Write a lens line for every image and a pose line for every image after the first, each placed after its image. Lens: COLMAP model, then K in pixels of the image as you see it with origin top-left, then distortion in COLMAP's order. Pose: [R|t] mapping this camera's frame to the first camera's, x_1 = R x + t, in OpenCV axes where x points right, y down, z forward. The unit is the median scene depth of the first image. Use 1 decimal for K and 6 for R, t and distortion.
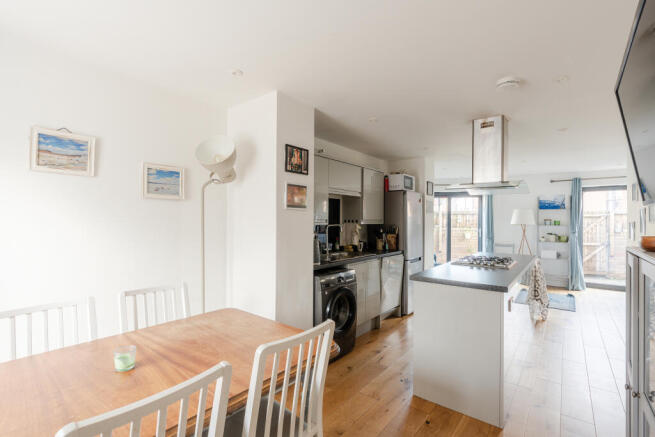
lens RADIAL K [[305.7, 0, 327.5], [0, 305.7, 218.5], [0, 0, 1]] dist [-0.000737, -0.000063]
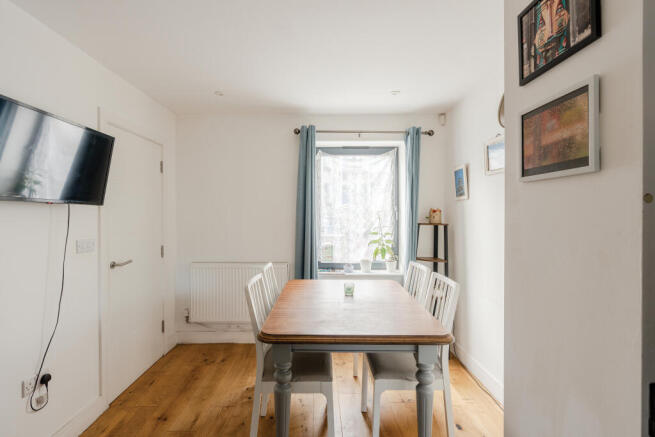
lens RADIAL K [[305.7, 0, 327.5], [0, 305.7, 218.5], [0, 0, 1]] dist [-0.000737, -0.000063]
pose [[-0.774310, 0.015954, -0.632606, 0.291035], [-0.000596, 0.999663, 0.025941, 0.008421], [0.632807, 0.020463, -0.774039, 1.075012]]
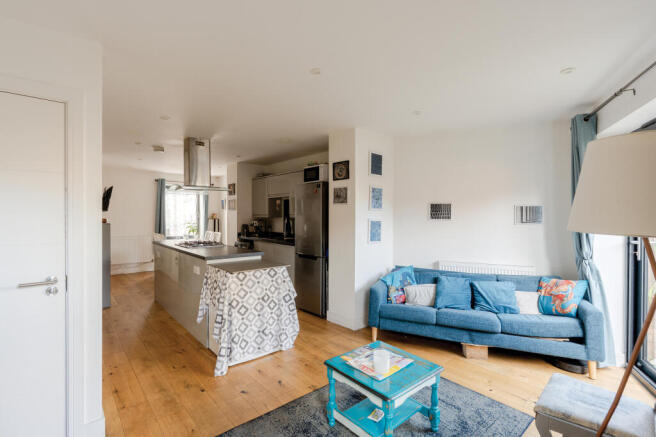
lens RADIAL K [[306.2, 0, 328.0], [0, 306.2, 218.5], [0, 0, 1]] dist [-0.000737, -0.000063]
pose [[-0.190554, 0.002780, -0.981673, 2.210919], [-0.005422, 0.999978, 0.003884, 0.037648], [0.981662, 0.006063, -0.190535, 2.245826]]
